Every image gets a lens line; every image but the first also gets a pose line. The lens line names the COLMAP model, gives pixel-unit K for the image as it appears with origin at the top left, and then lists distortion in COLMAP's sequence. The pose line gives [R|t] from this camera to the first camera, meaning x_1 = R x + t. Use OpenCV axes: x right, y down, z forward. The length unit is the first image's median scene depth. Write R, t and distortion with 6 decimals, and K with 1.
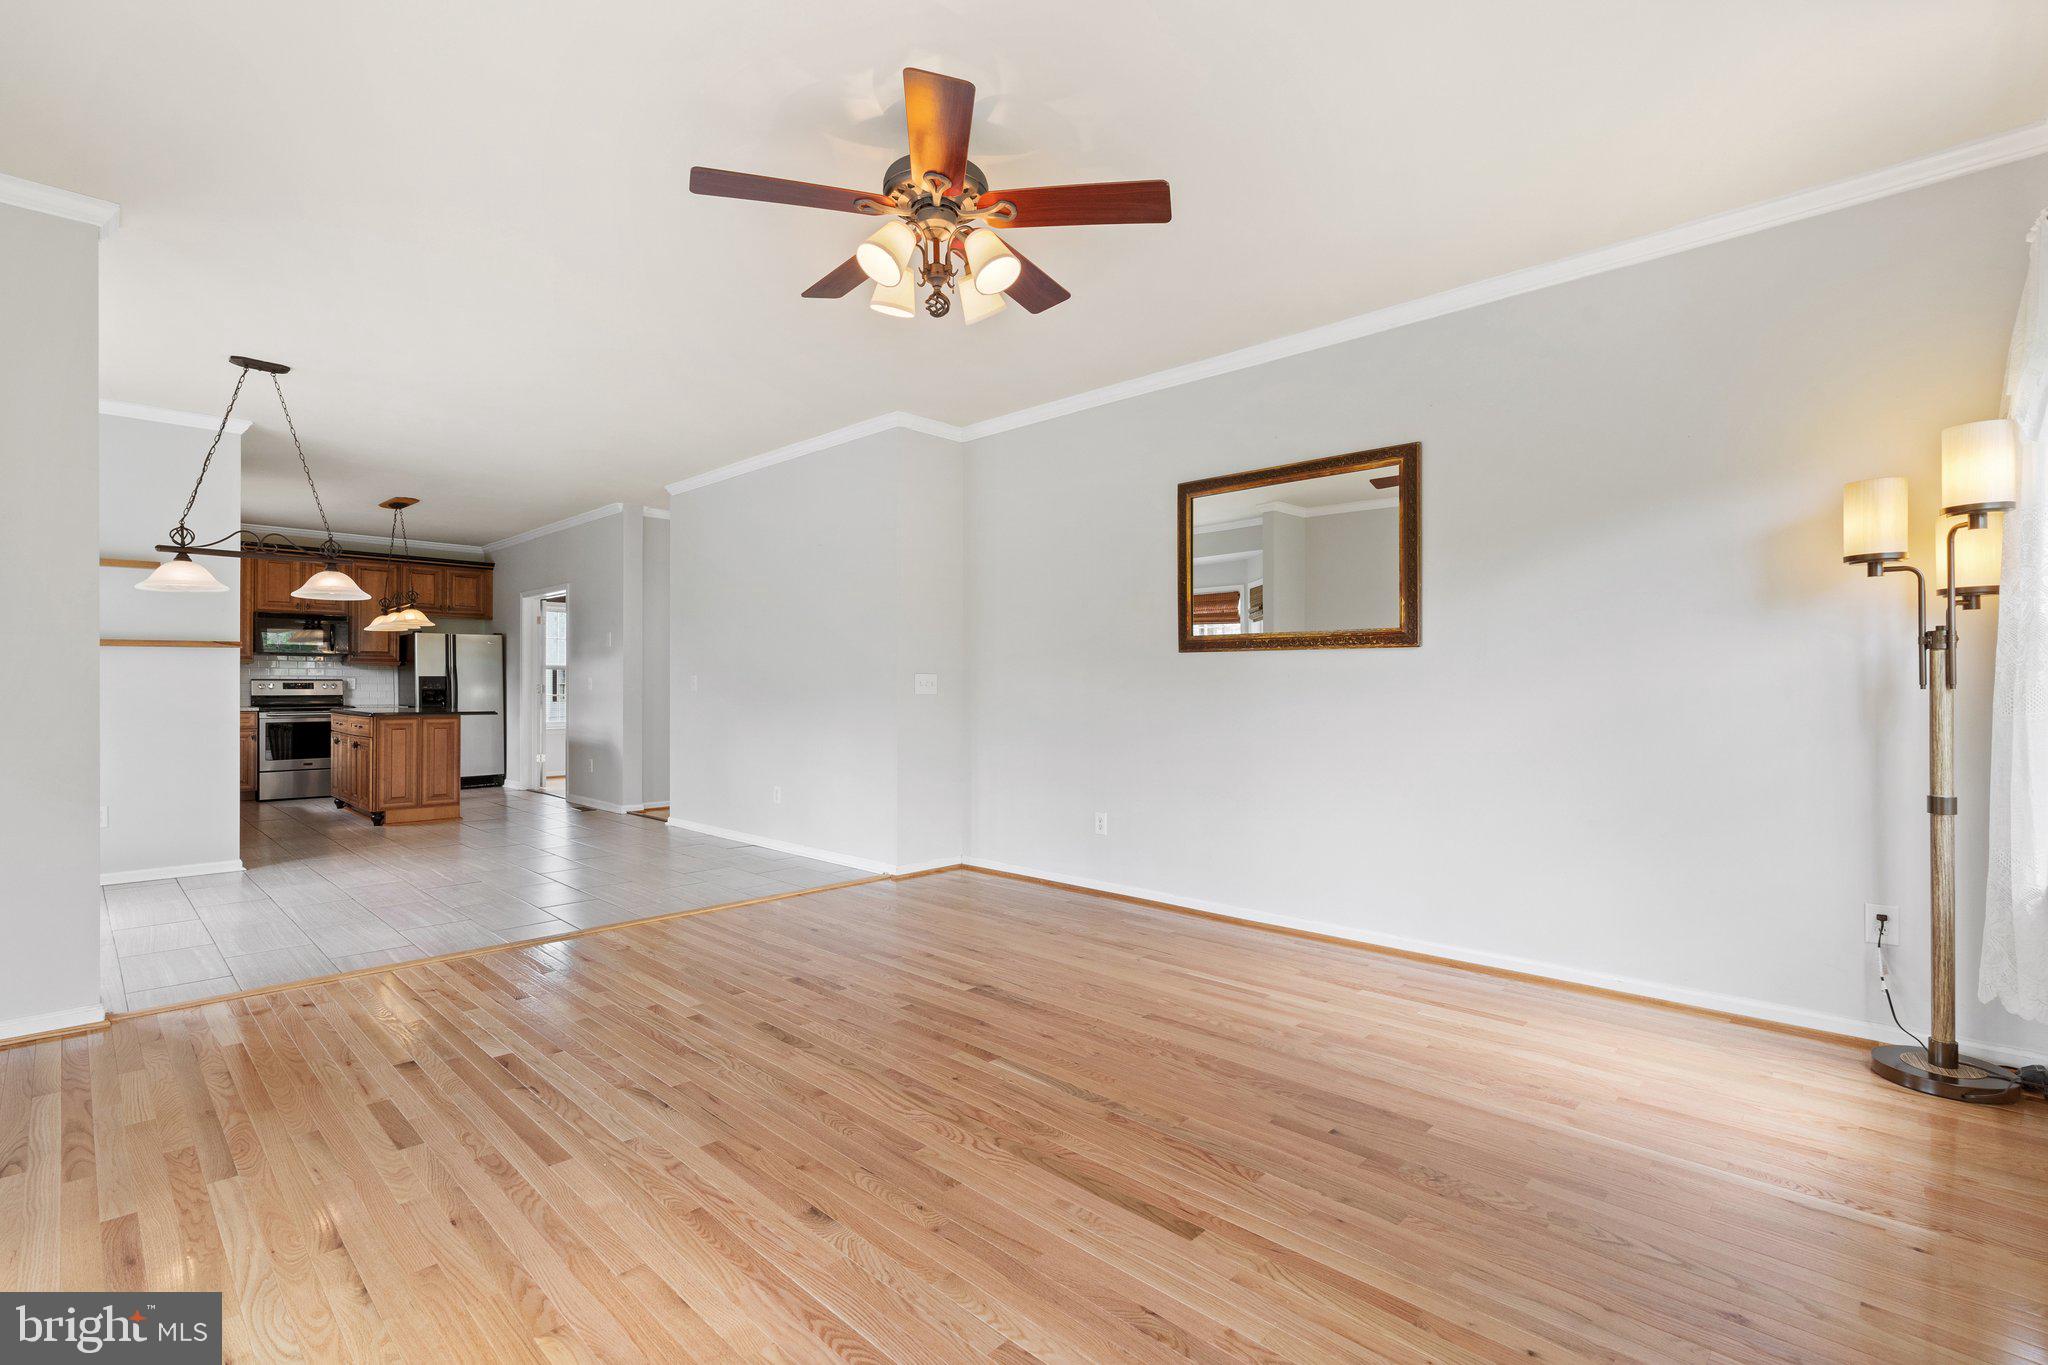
lens RADIAL K [[931.4, 0, 1031.9], [0, 931.4, 690.4], [0, 0, 1]] dist [-0.002003, 0.000128]
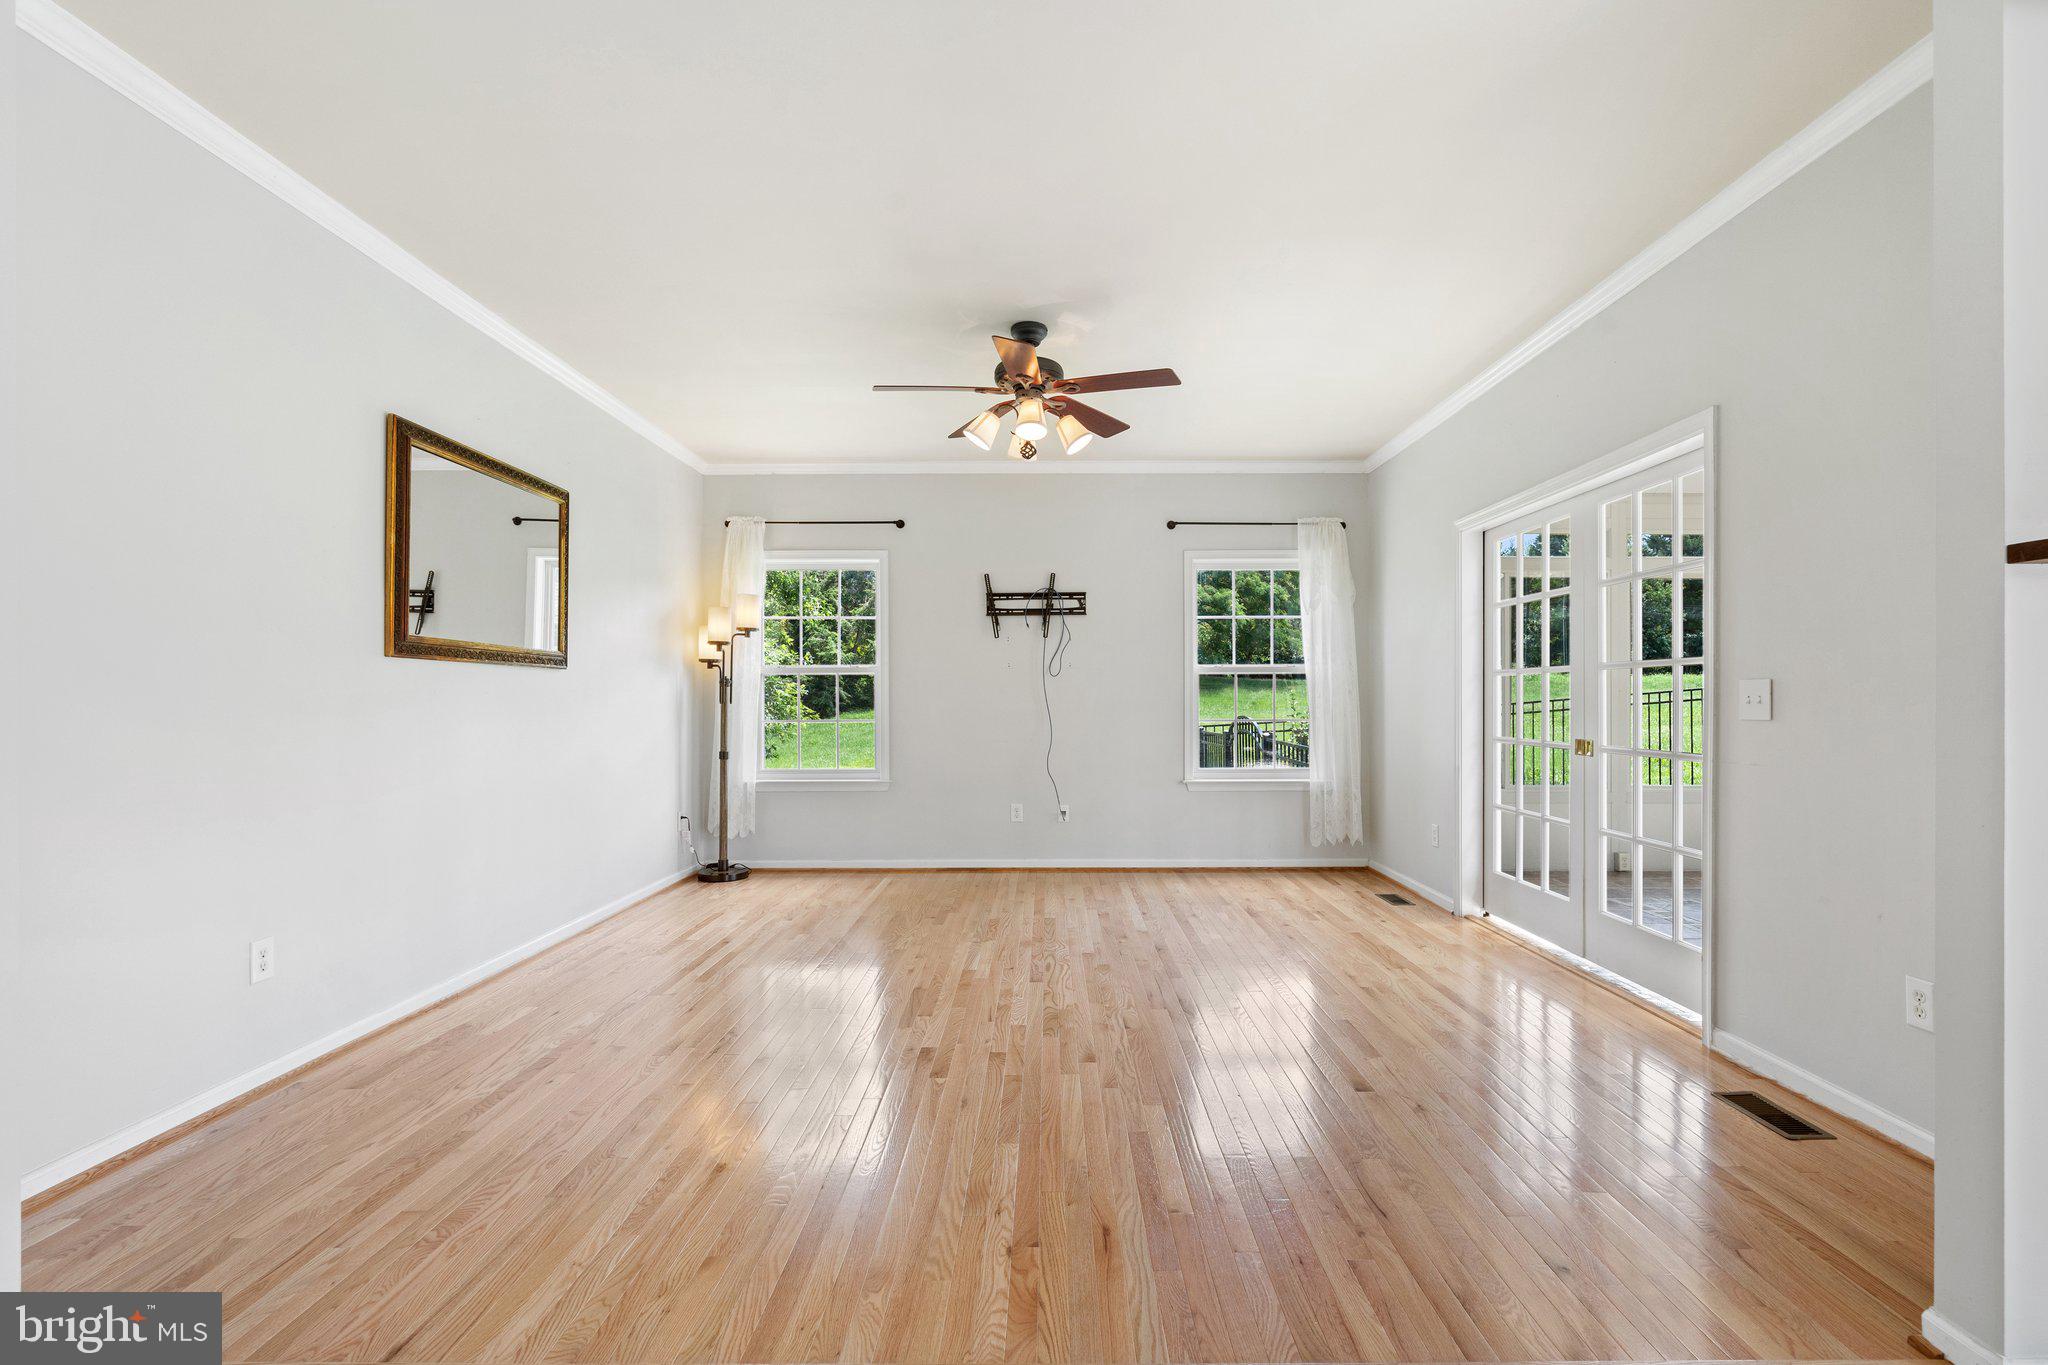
lens RADIAL K [[931.4, 0, 1031.9], [0, 931.4, 690.4], [0, 0, 1]] dist [-0.002003, 0.000128]
pose [[-0.675594, 0.008462, 0.737225, -0.694633], [0.005634, 0.999964, -0.006315, -0.009100], [-0.737252, -0.000113, -0.675617, 1.144841]]
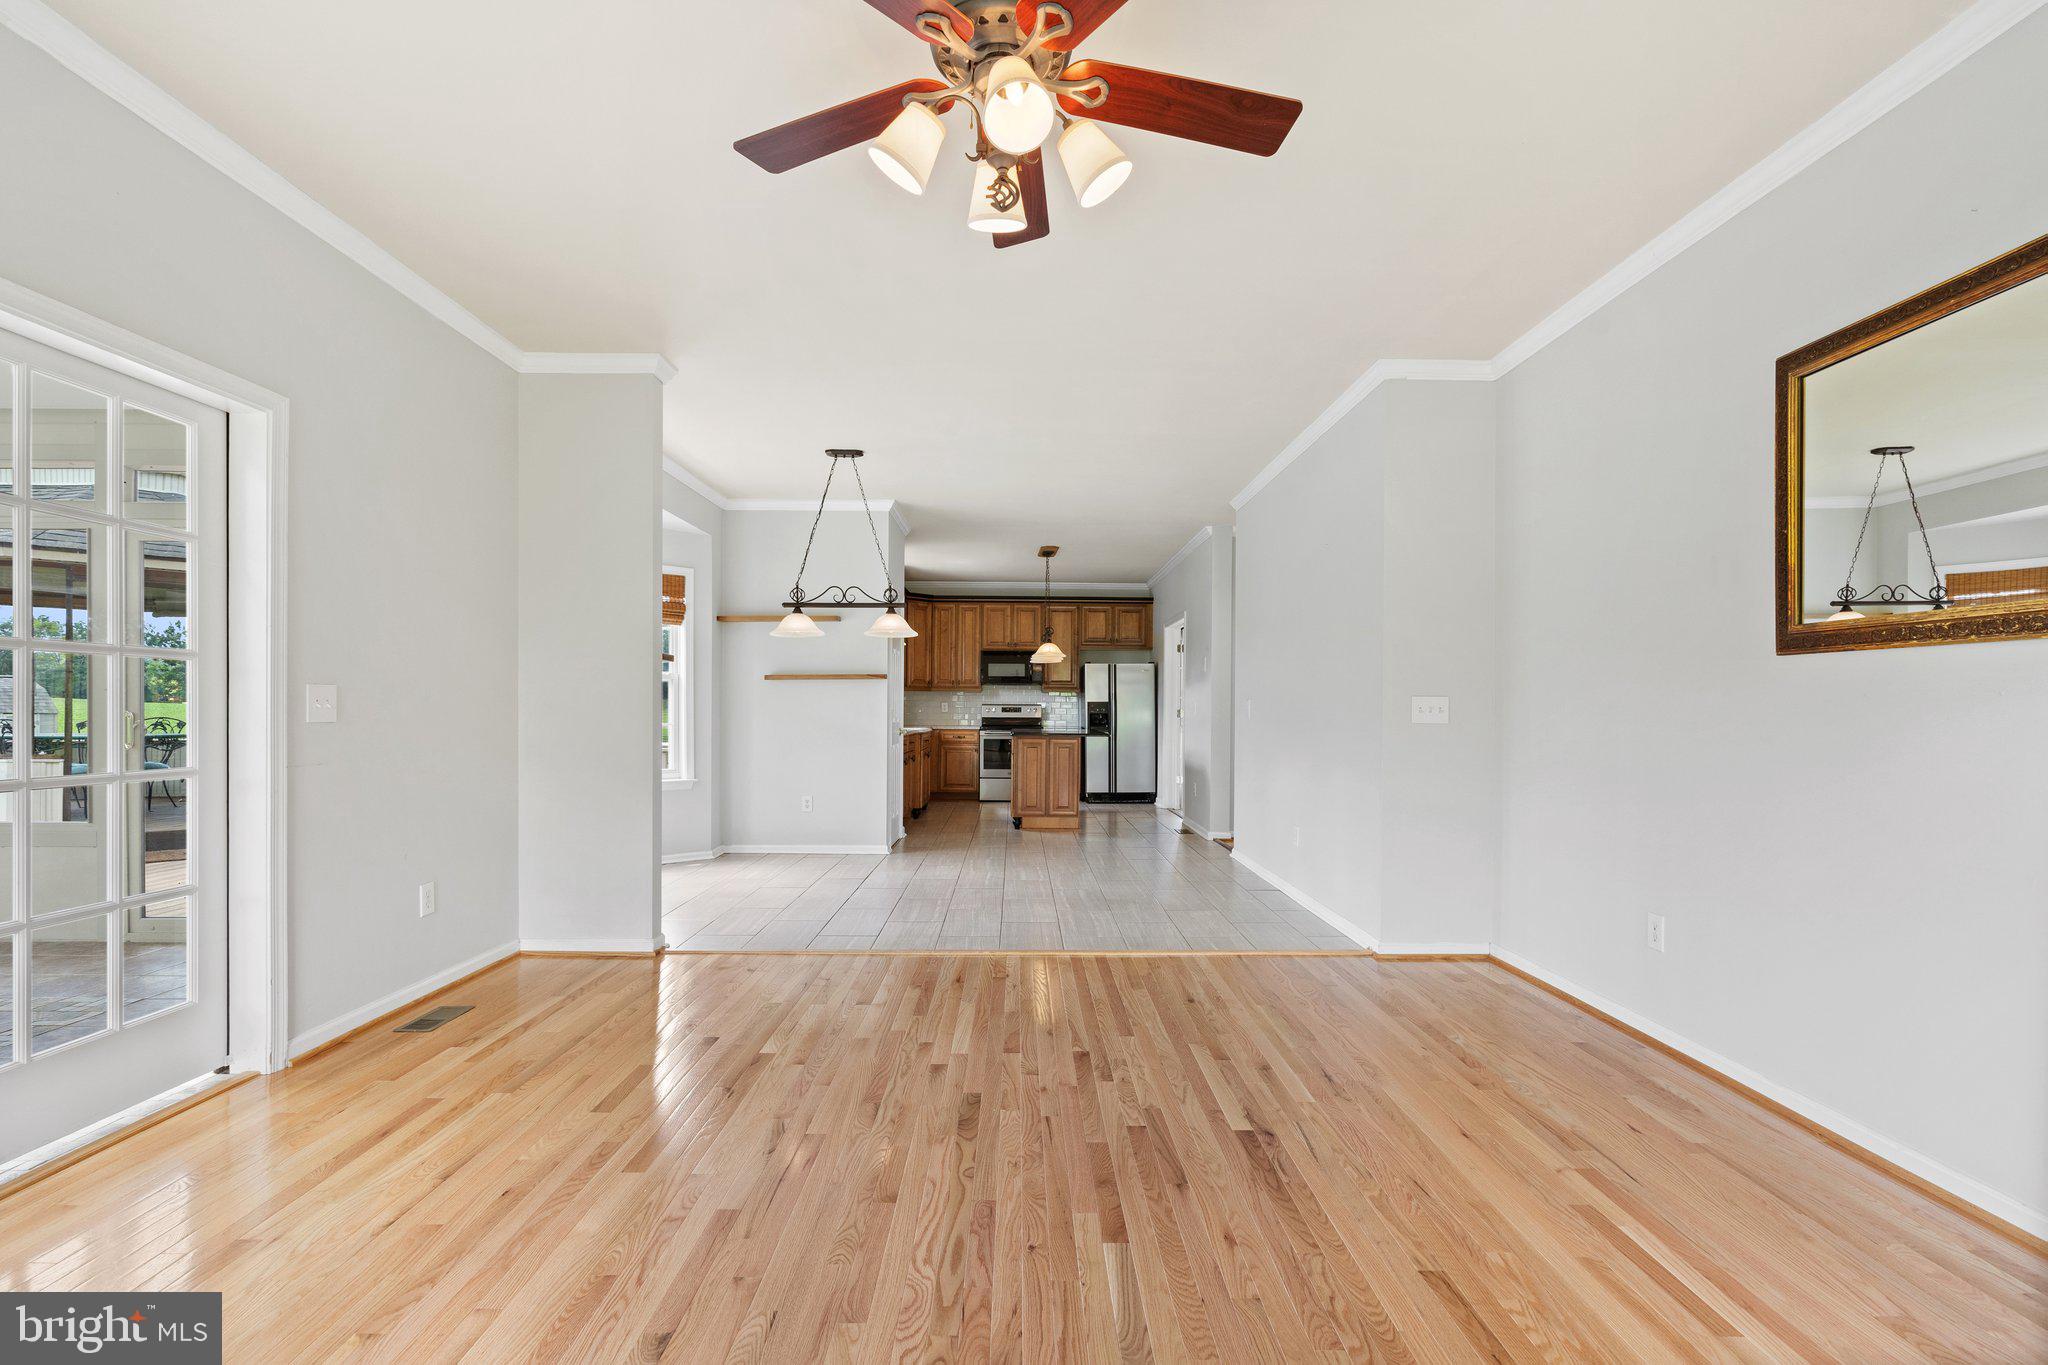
lens RADIAL K [[948.8, 0, 1033.1], [0, 948.8, 715.9], [0, 0, 1]] dist [-0.001708, 0.000301]
pose [[0.700119, 0.008772, -0.713972, 0.258175], [-0.009472, 0.999951, 0.002997, -0.001318], [0.713963, 0.004664, 0.700168, 0.276599]]
